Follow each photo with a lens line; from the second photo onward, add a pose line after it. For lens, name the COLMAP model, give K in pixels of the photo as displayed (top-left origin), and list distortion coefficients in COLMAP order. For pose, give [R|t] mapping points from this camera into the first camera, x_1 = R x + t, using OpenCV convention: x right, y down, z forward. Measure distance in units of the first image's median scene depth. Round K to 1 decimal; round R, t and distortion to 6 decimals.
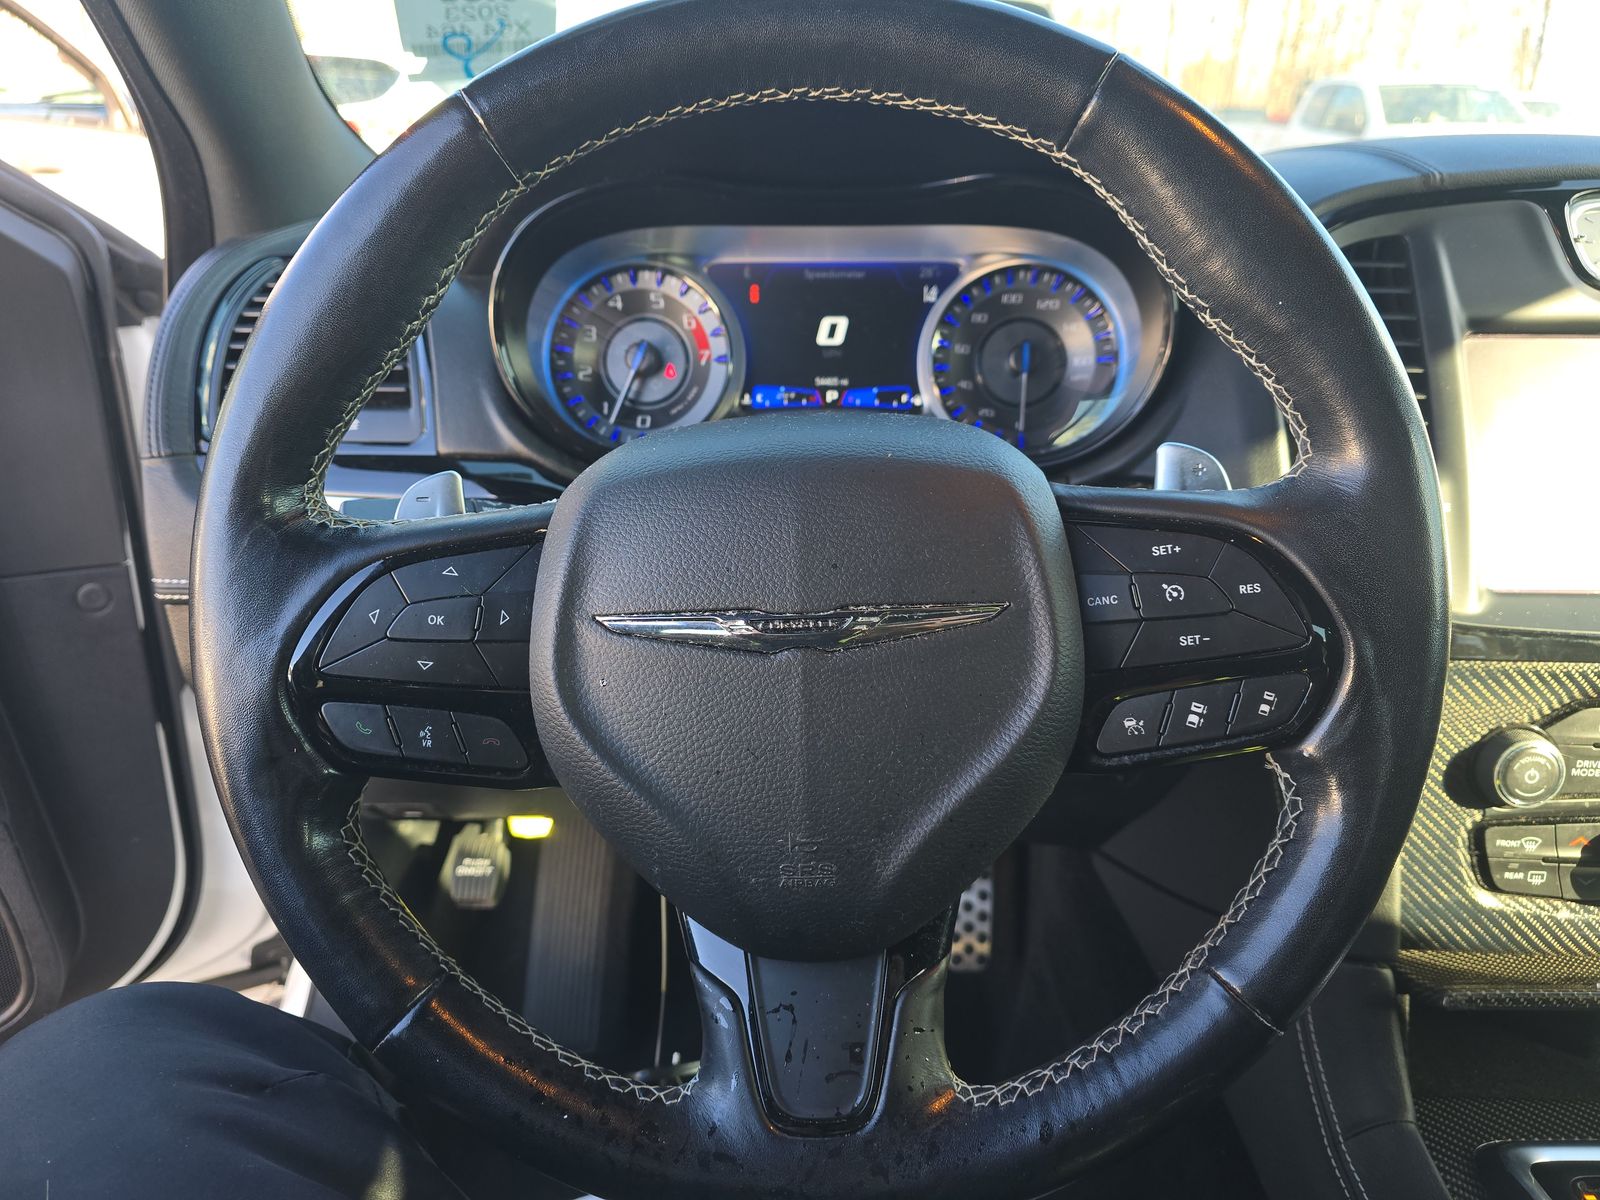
lens RADIAL K [[1065.6, 0, 800.0], [0, 1065.6, 600.0], [0, 0, 1]] dist [0.065536, -0.067401]
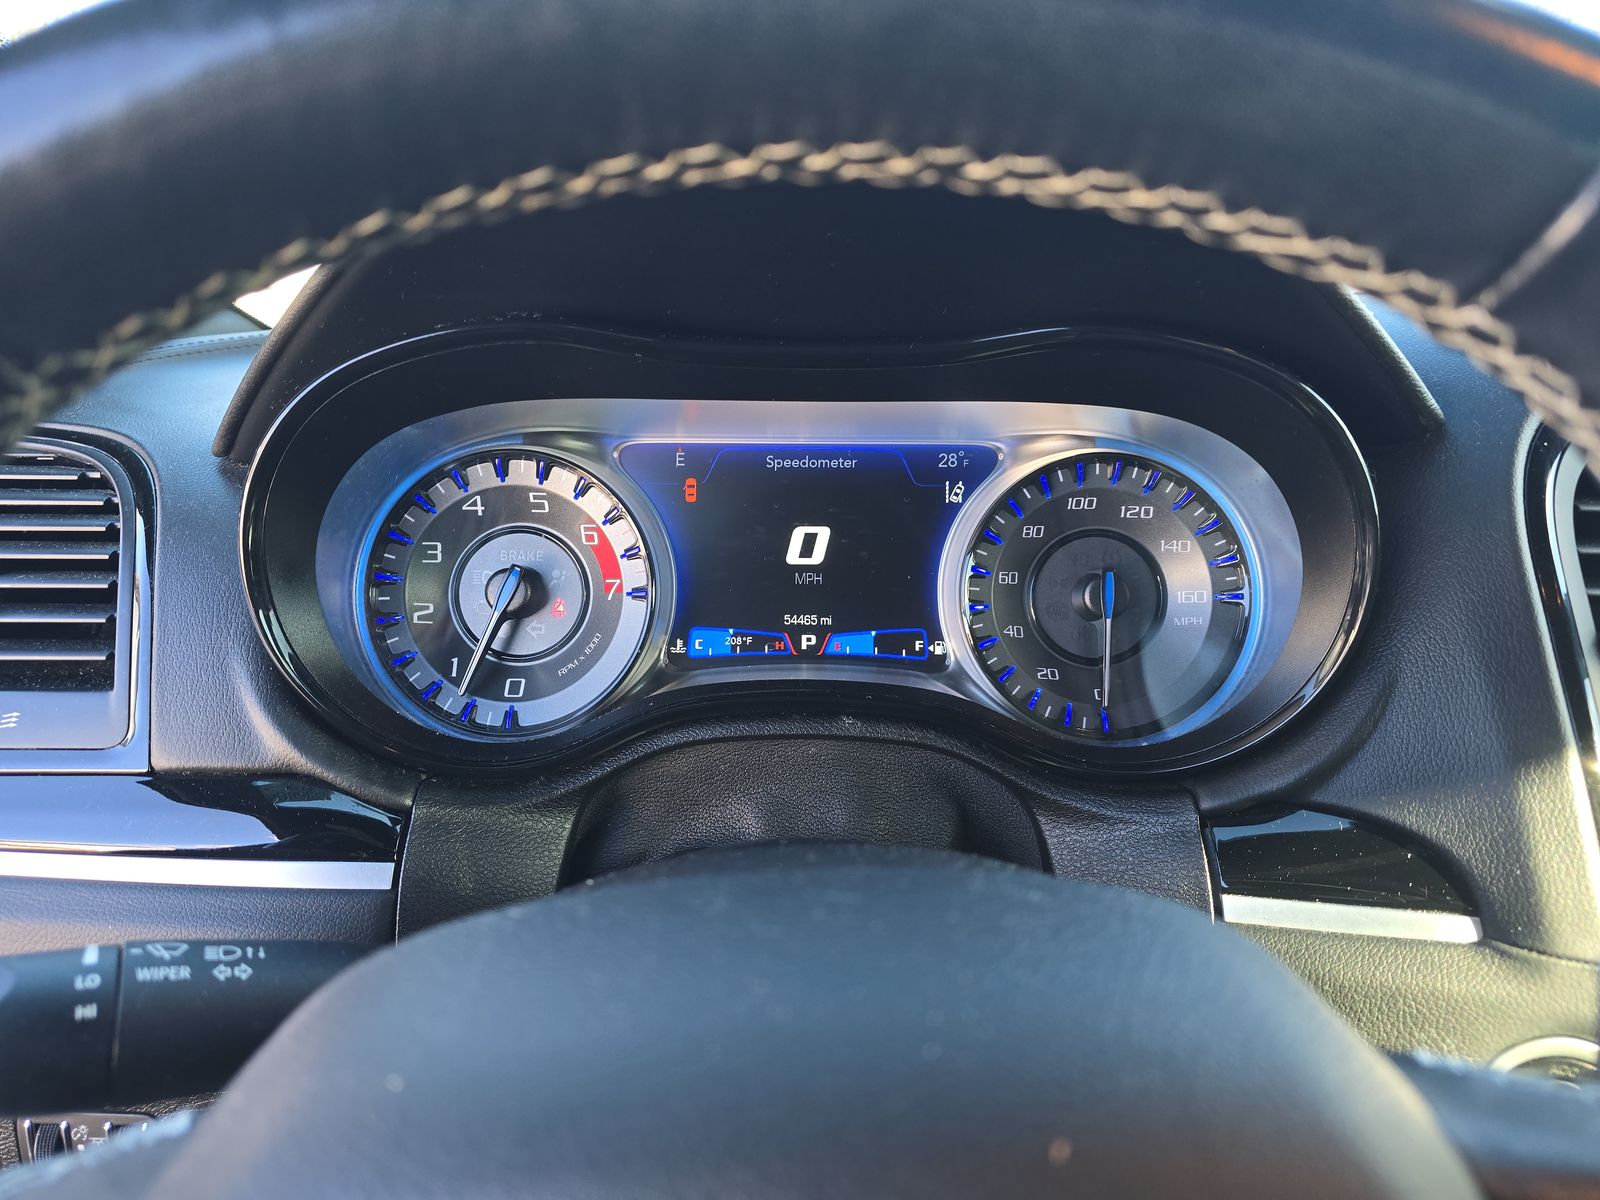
lens RADIAL K [[1065.6, 0, 800.0], [0, 1065.6, 600.0], [0, 0, 1]] dist [0.065536, -0.067401]
pose [[0.998830, -0.003929, 0.048200, -0.007051], [0.008837, 0.994739, -0.102056, -0.154288], [-0.047545, 0.102362, 0.993610, 0.356843]]
